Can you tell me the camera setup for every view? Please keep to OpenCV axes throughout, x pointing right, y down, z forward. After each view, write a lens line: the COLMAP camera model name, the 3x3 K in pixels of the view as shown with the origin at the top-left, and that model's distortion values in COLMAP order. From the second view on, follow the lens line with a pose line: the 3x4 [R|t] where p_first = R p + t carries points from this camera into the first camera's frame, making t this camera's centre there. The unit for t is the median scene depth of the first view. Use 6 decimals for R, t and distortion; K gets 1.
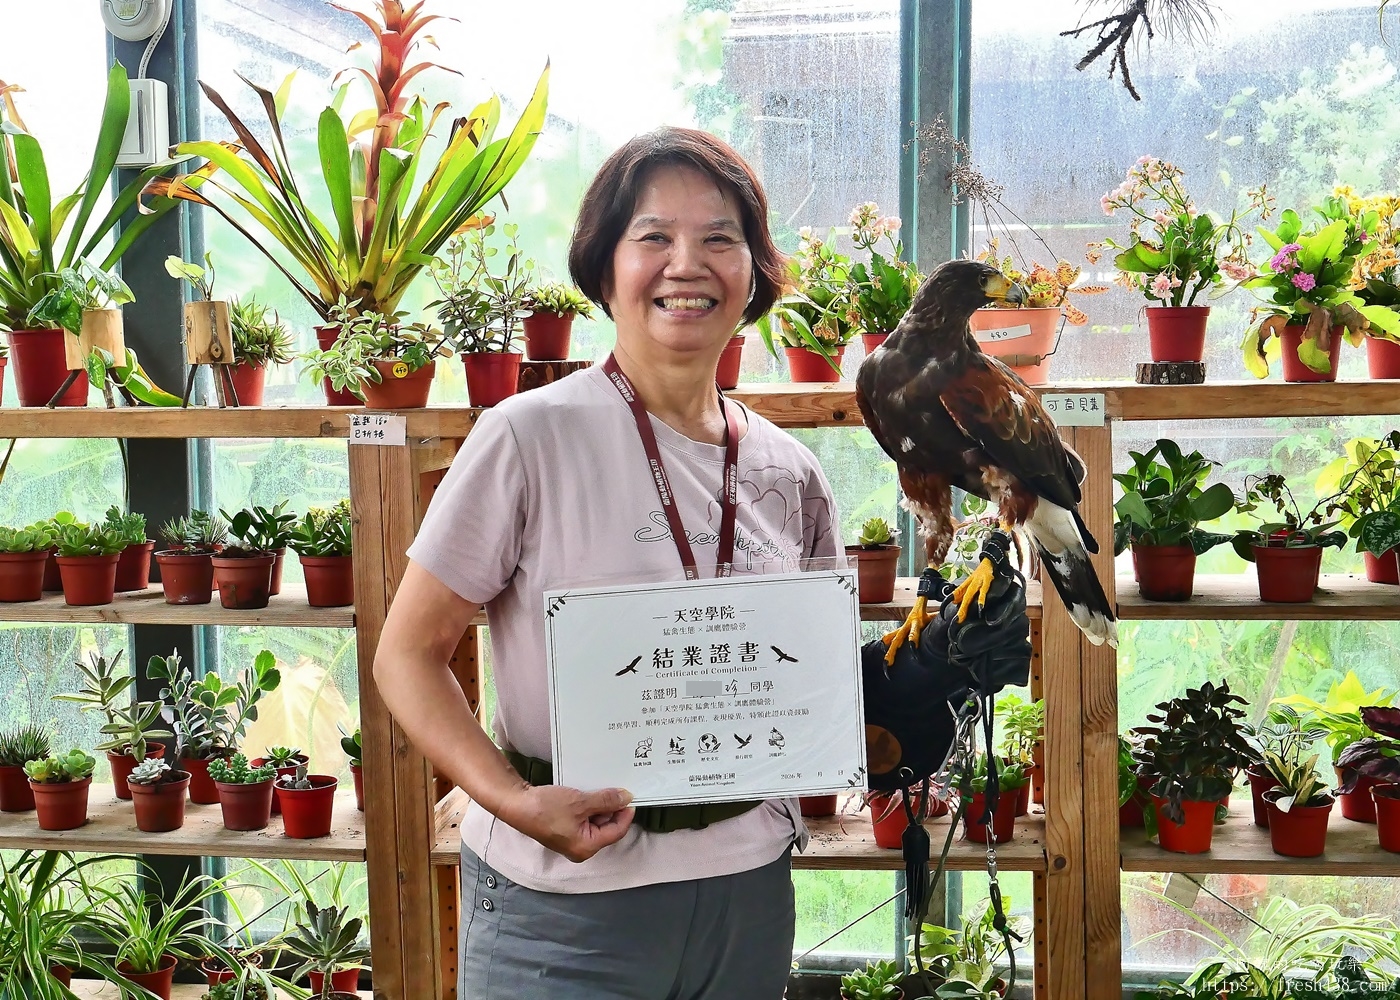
lens RADIAL K [[1610.2, 0, 691.4], [0, 1610.2, 499.6], [0, 0, 1]] dist [-0.000658, -0.028569]
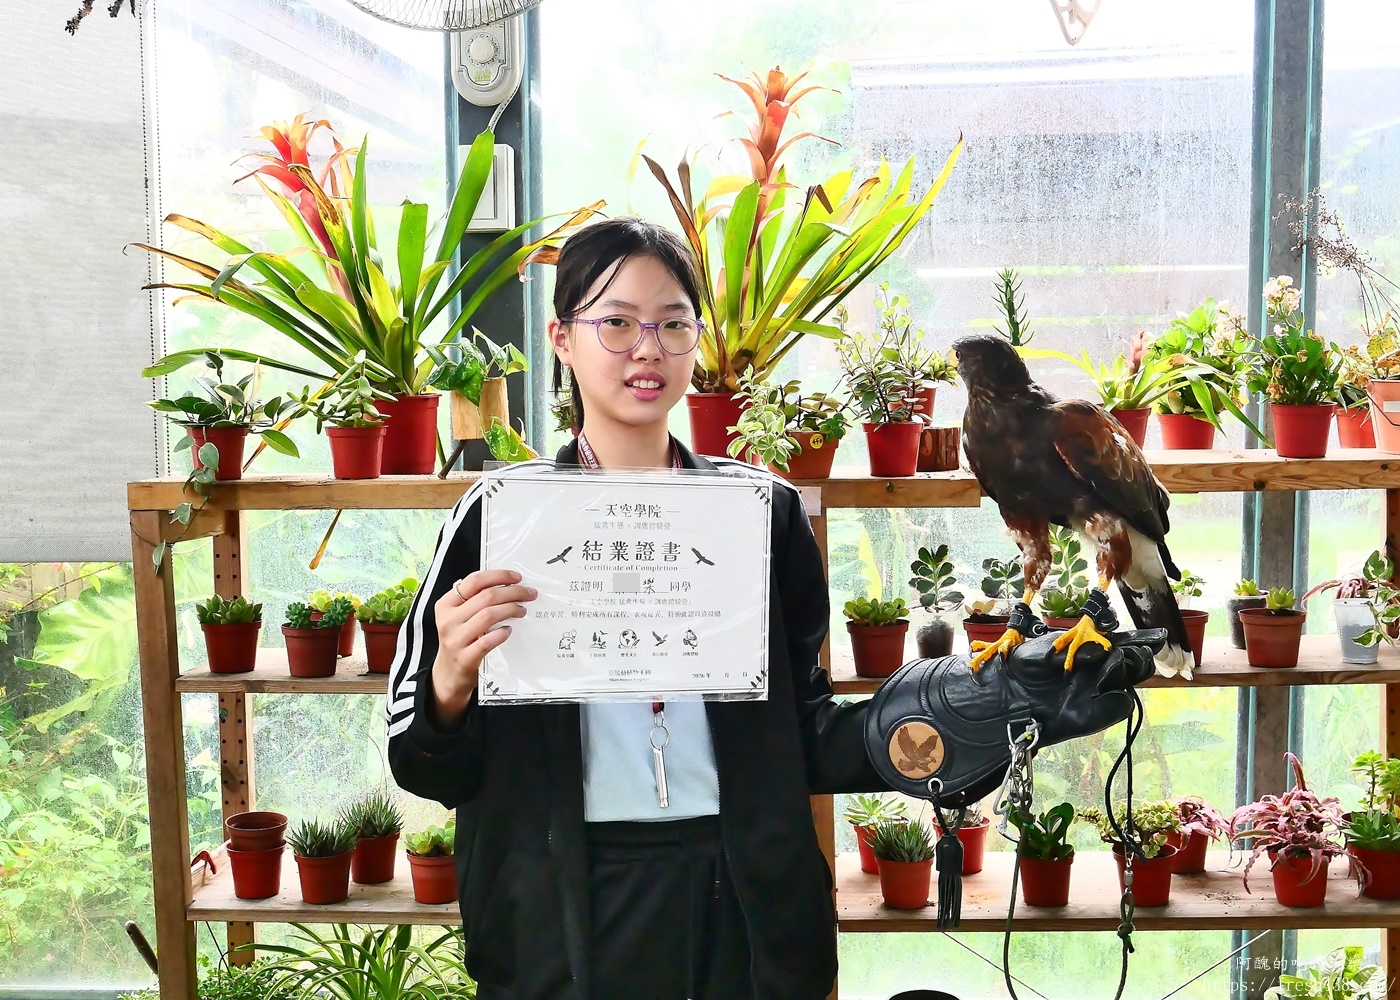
lens RADIAL K [[1610.2, 0, 691.4], [0, 1610.2, 499.6], [0, 0, 1]] dist [-0.000658, -0.028569]
pose [[0.998451, -0.006060, 0.055315, -0.284564], [0.006871, 0.999872, -0.014469, -0.026745], [-0.055220, 0.014826, 0.998364, -0.000470]]
